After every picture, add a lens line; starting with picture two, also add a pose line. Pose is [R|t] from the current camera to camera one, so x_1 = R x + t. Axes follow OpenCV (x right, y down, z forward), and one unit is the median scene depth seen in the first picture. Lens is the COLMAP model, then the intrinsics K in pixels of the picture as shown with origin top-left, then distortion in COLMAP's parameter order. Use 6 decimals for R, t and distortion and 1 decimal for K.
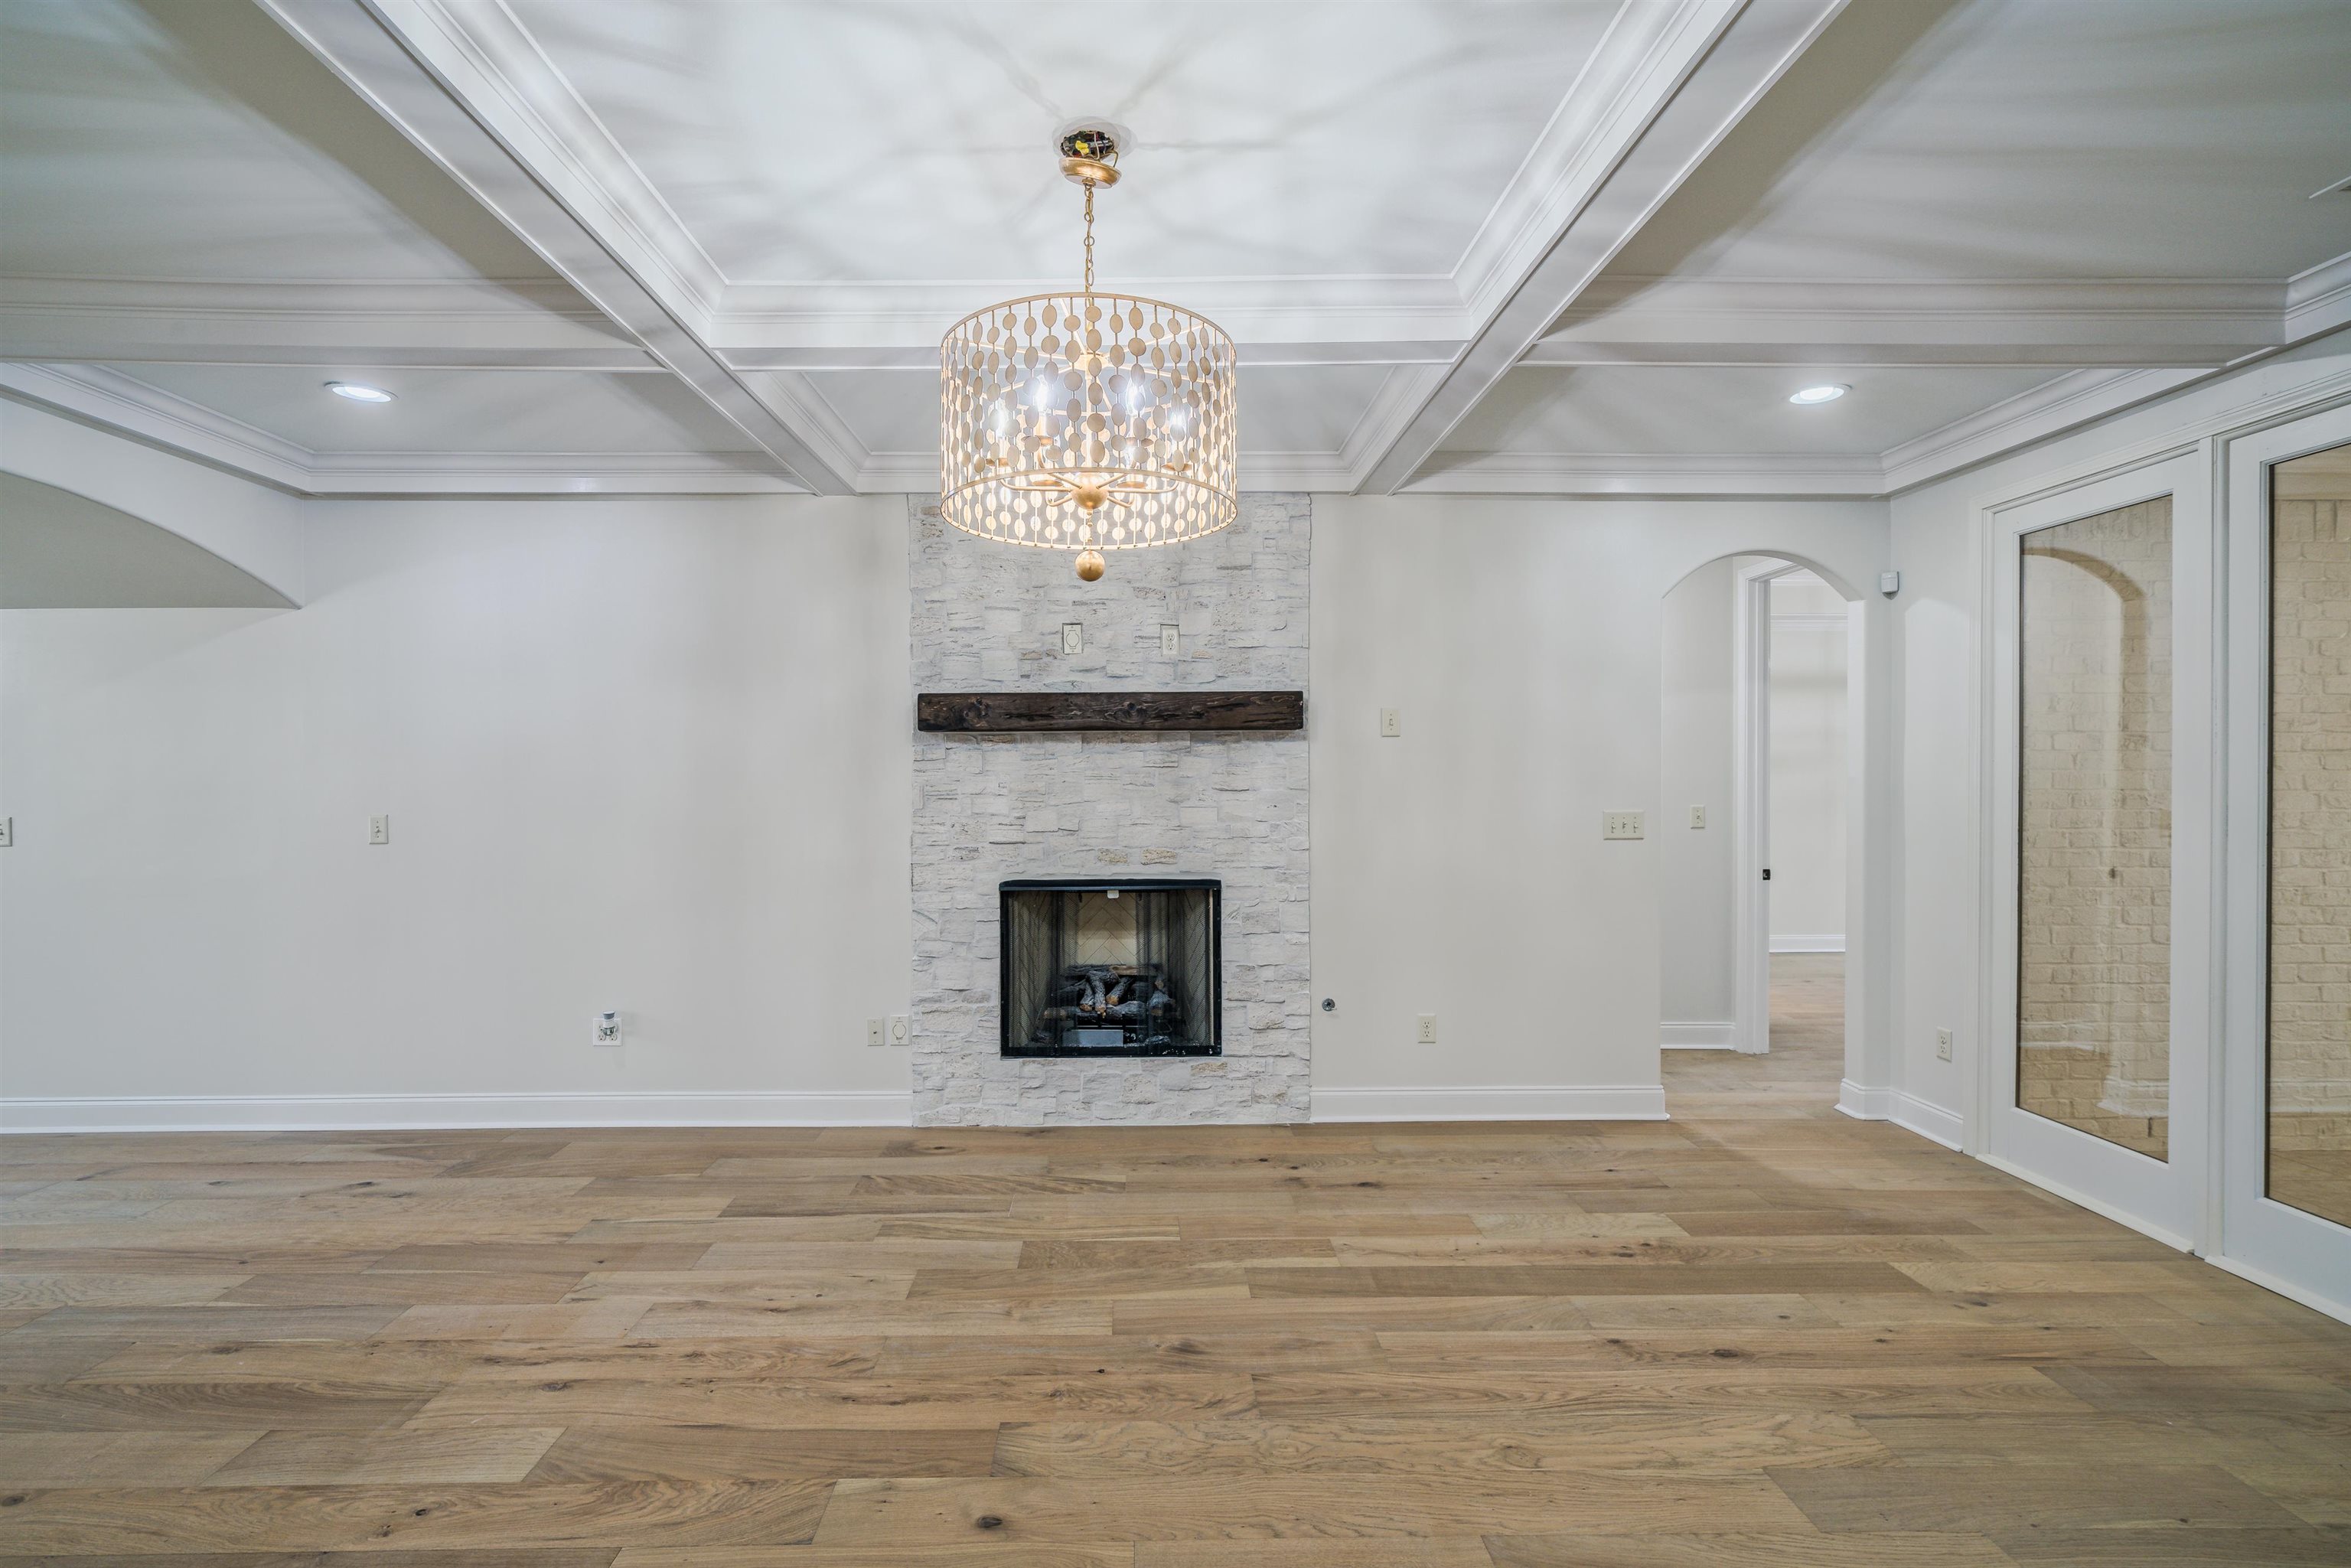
lens RADIAL K [[1087.4, 0, 1139.1], [0, 1087.4, 783.8], [0, 0, 1]] dist [-0.003129, 0.000227]
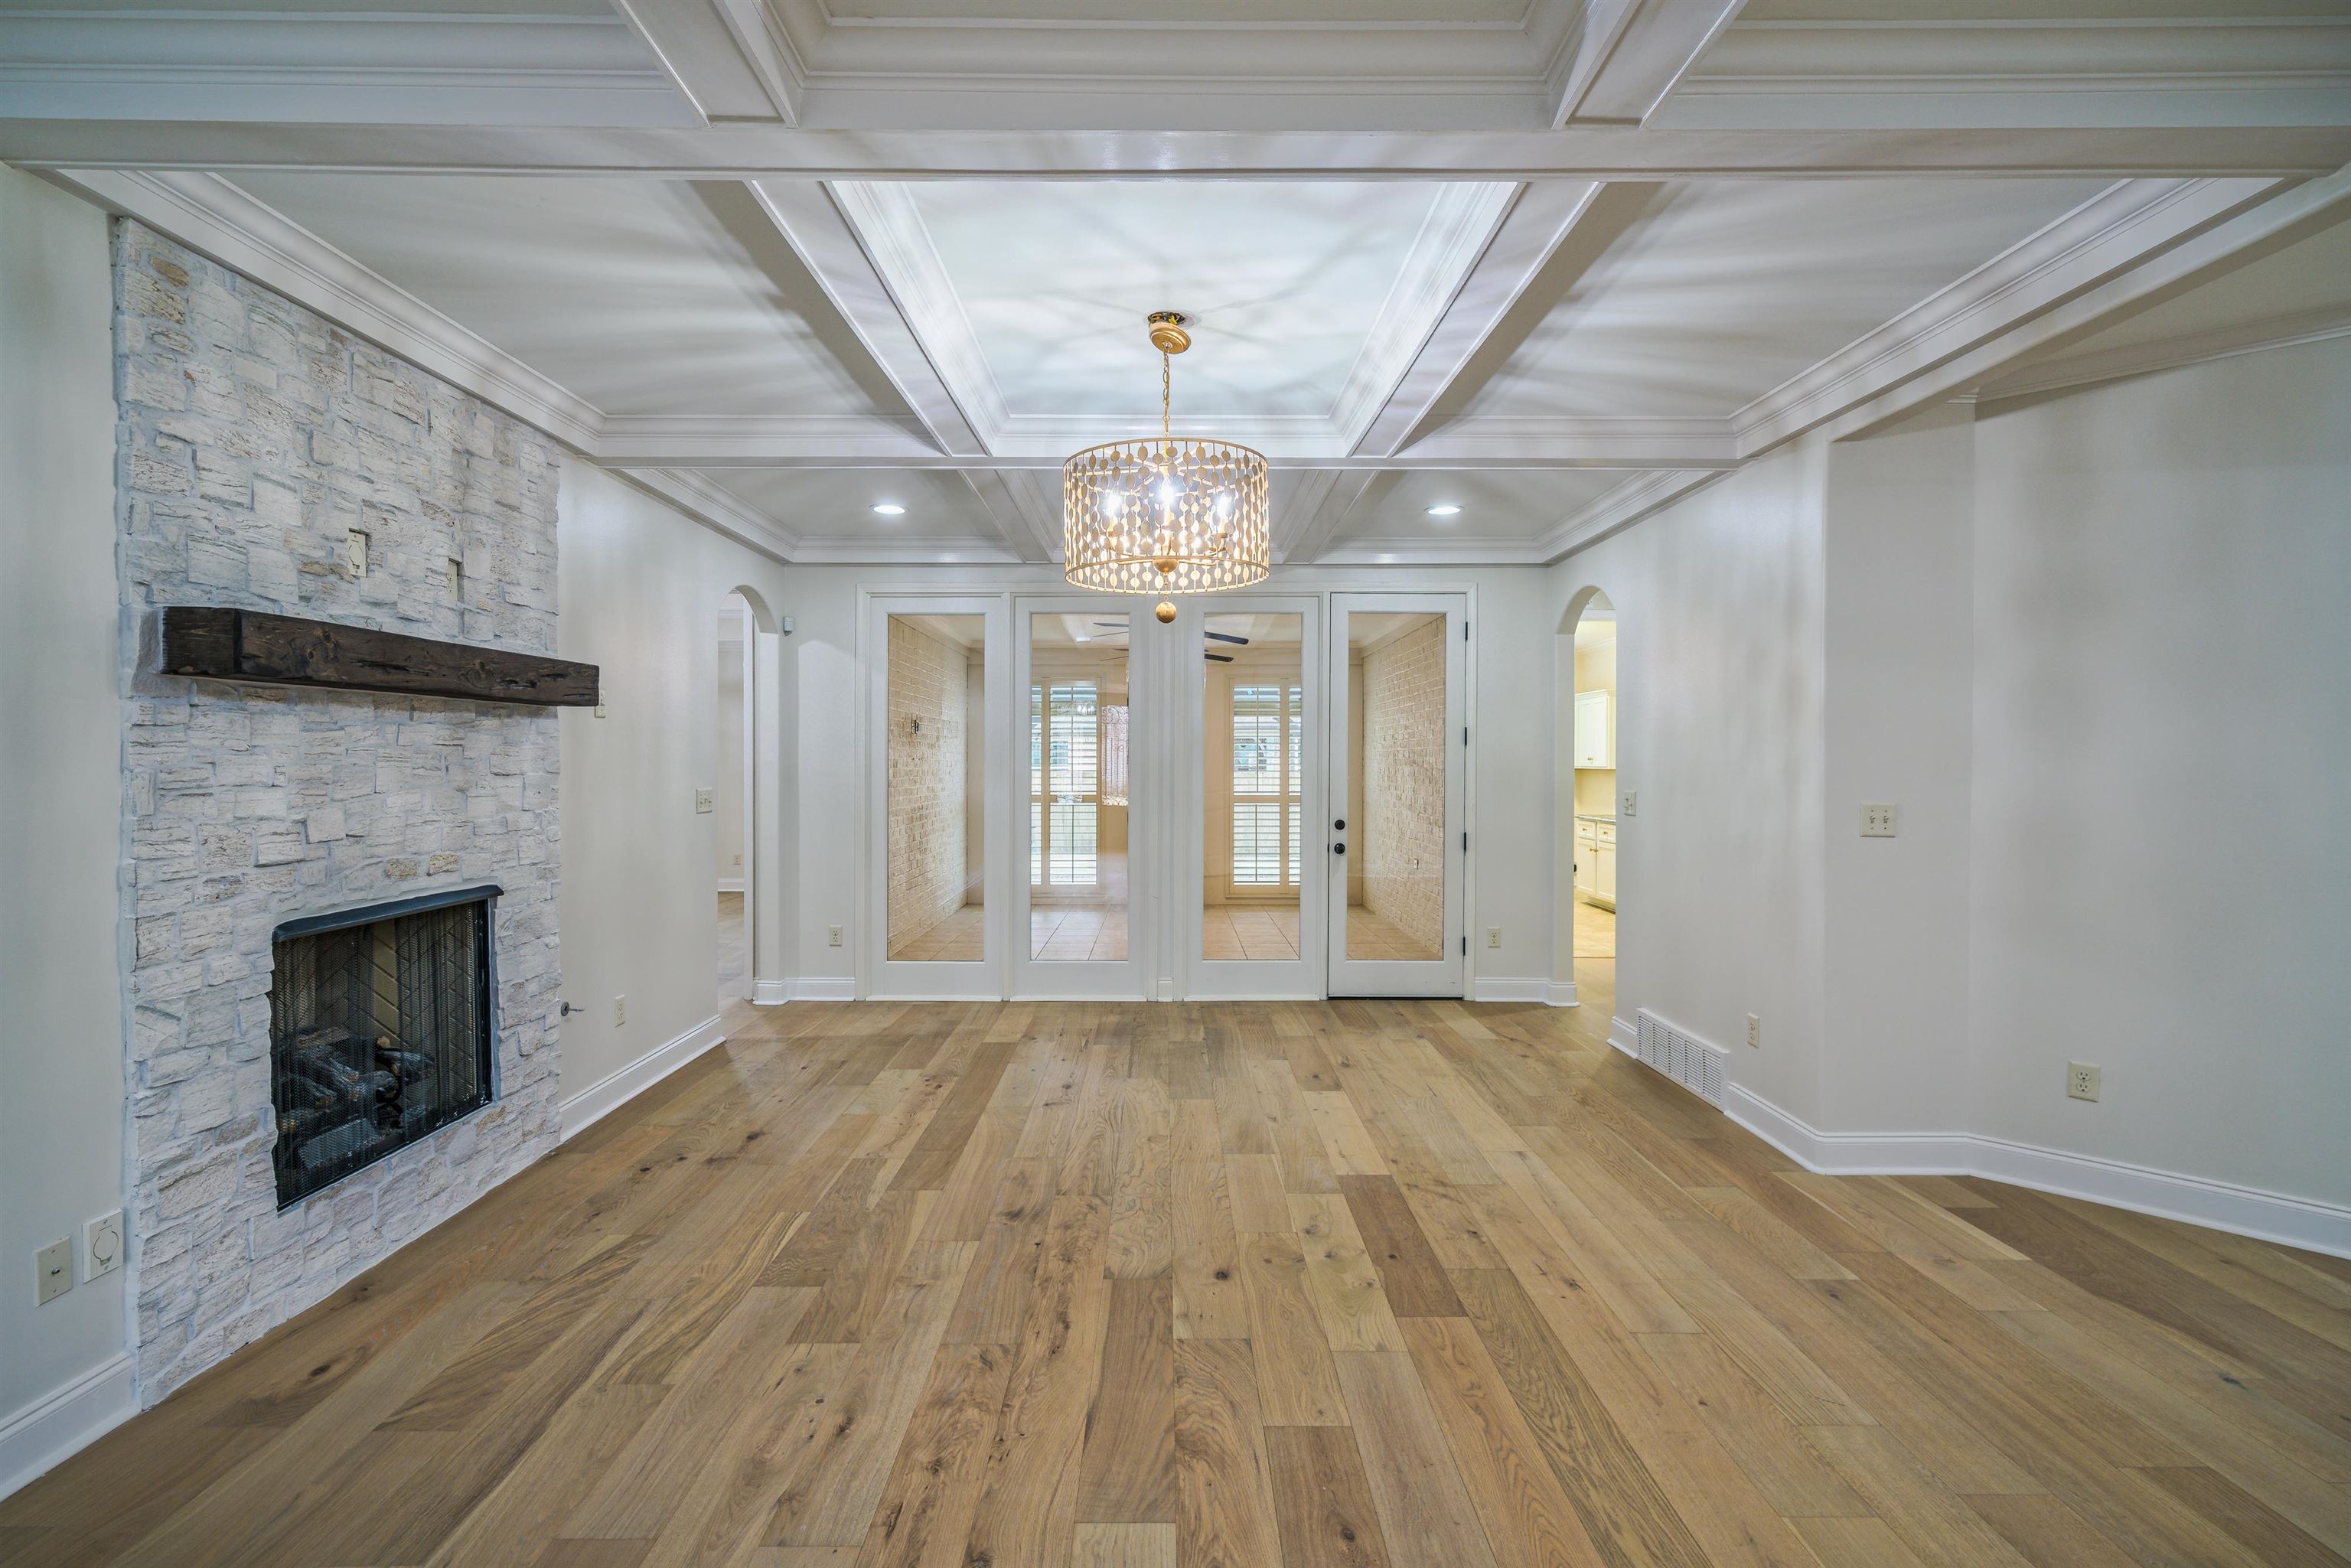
lens RADIAL K [[1071.5, 0, 1172.9], [0, 1071.5, 766.3], [0, 0, 1]] dist [-0.000561, 0.000162]
pose [[0.010742, -0.002448, 0.999939, -0.727593], [0.002370, 0.999994, 0.002422, -0.001249], [-0.999939, 0.002344, 0.010748, 0.487424]]
